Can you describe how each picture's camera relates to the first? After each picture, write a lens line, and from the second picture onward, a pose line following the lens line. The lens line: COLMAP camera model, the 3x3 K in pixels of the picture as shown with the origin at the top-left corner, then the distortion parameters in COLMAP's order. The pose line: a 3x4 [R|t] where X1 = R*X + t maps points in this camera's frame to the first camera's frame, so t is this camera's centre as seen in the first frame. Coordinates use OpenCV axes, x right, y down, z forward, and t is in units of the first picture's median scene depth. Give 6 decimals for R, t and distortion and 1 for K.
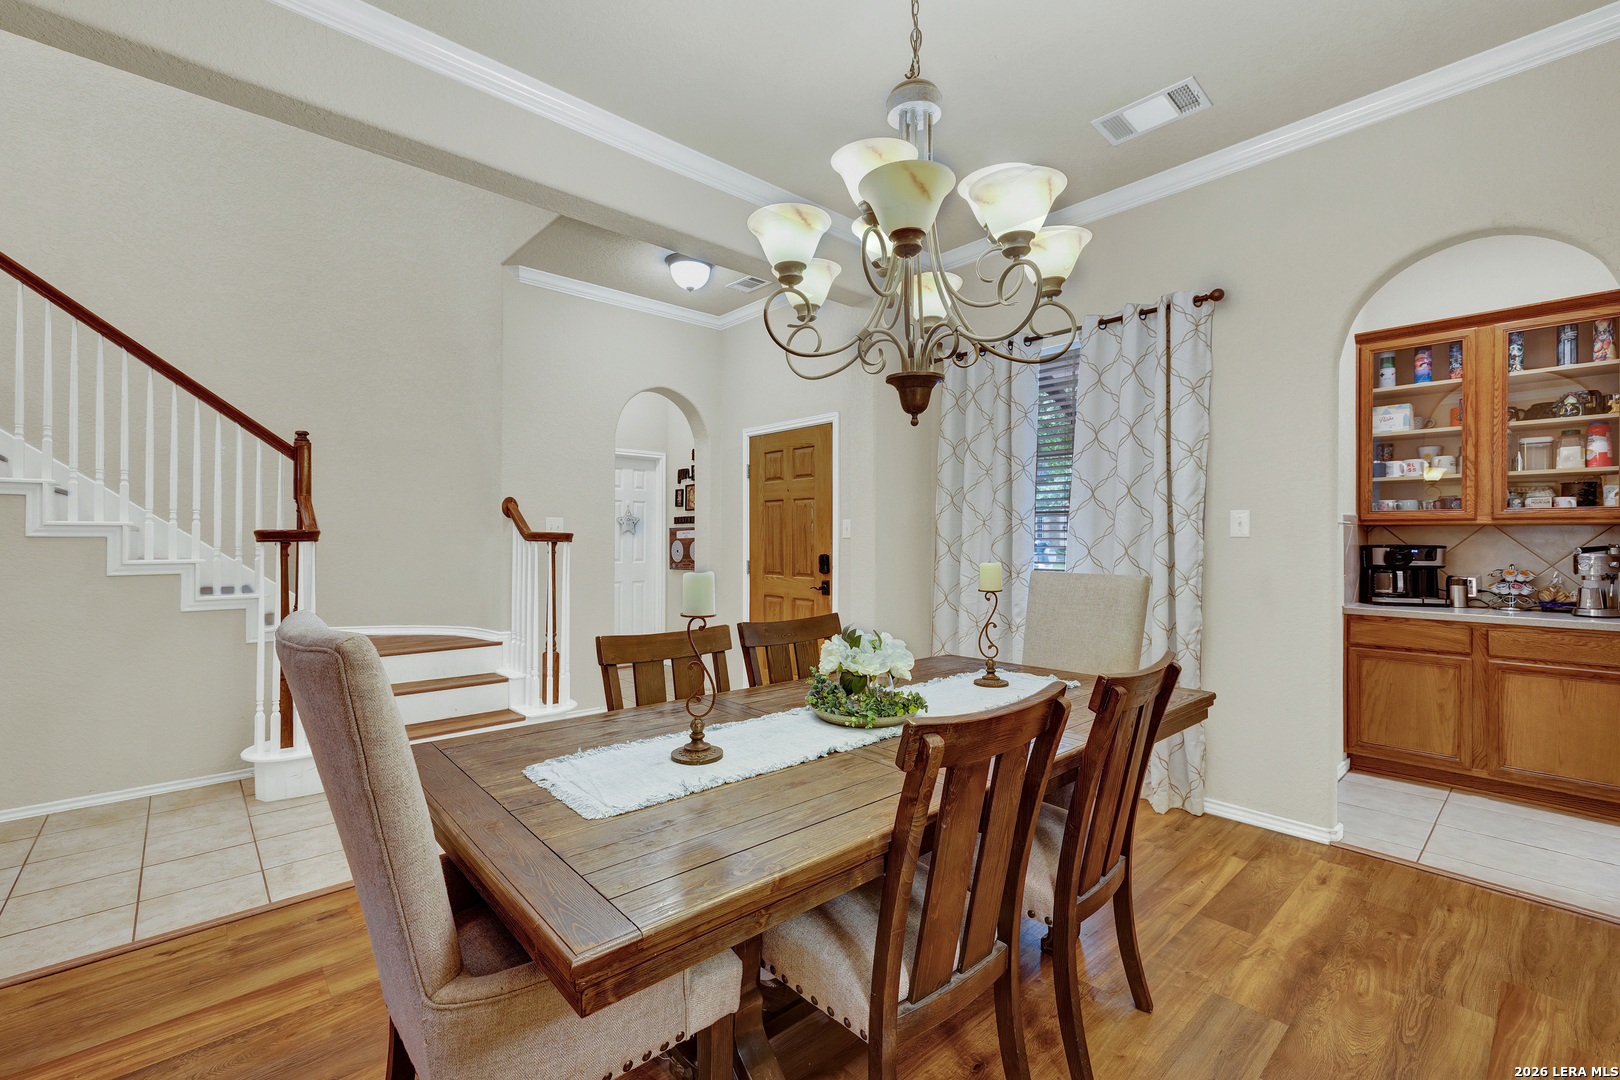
lens RADIAL K [[685.7, 0, 798.8], [0, 685.7, 537.8], [0, 0, 1]] dist [-0.002474, 0.000359]
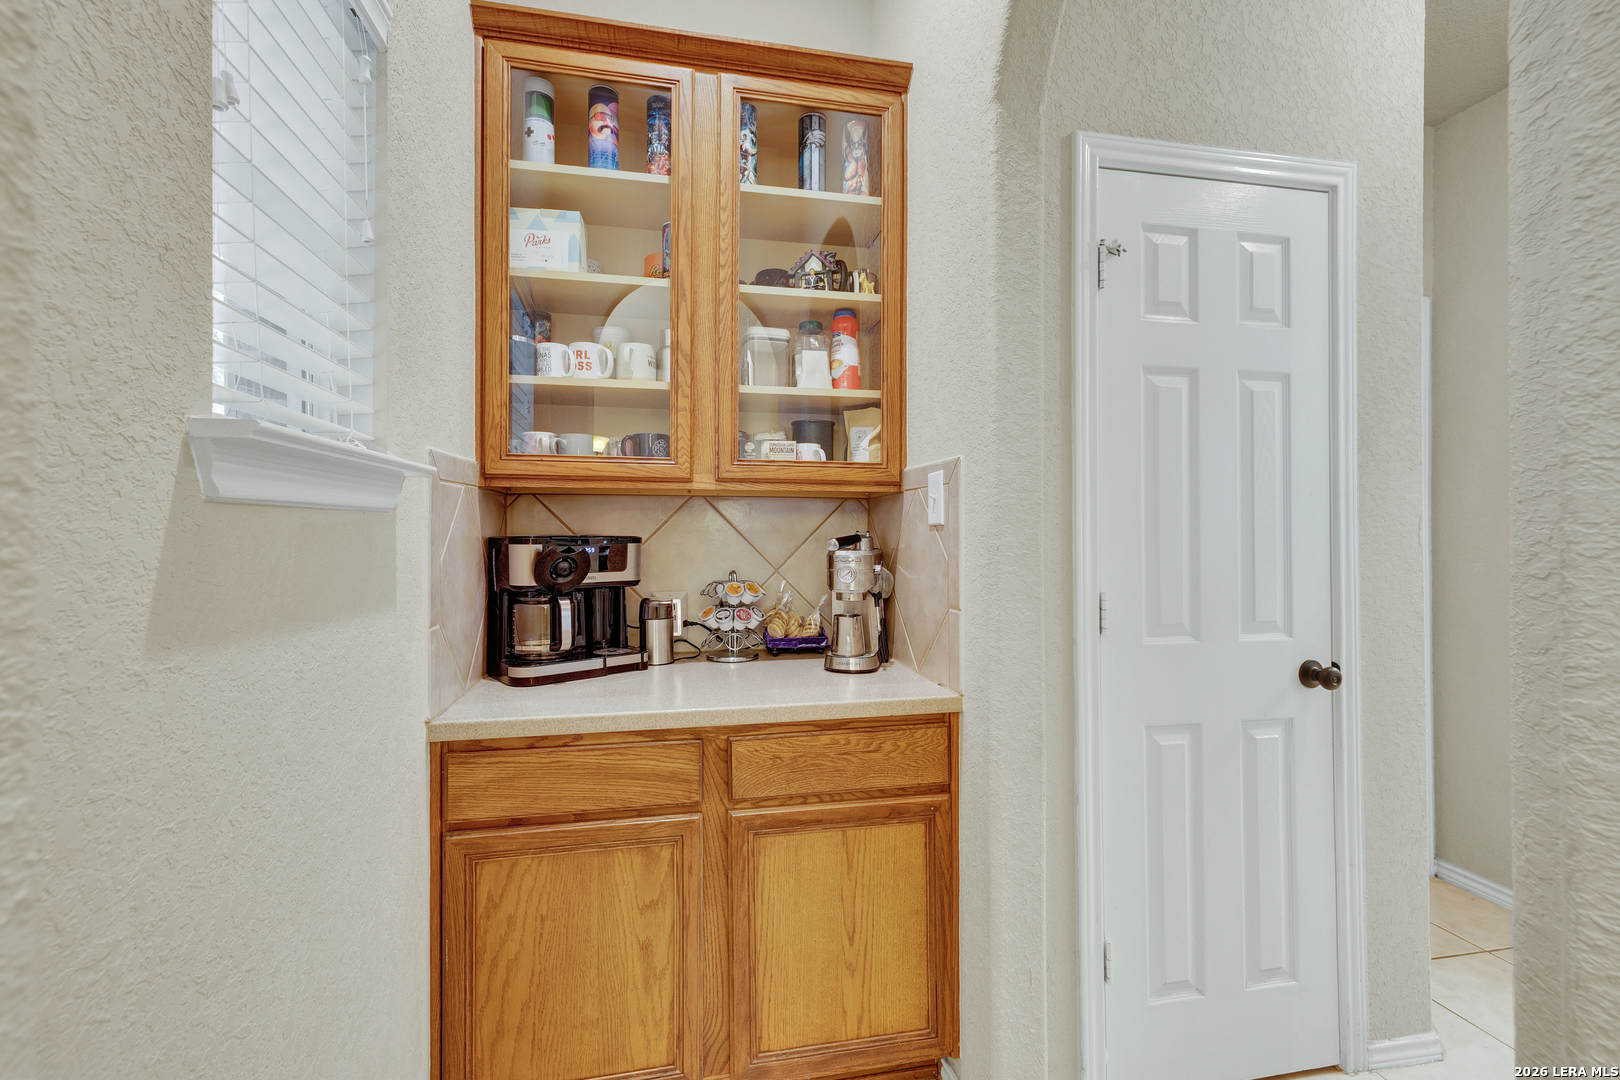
lens RADIAL K [[685.7, 0, 789.4], [0, 685.7, 532.4], [0, 0, 1]] dist [-0.002474, 0.000359]
pose [[0.510442, -0.007118, 0.859883, 0.613419], [-0.000920, 0.999961, 0.008824, 0.004320], [-0.859912, -0.005295, 0.510415, 0.695183]]
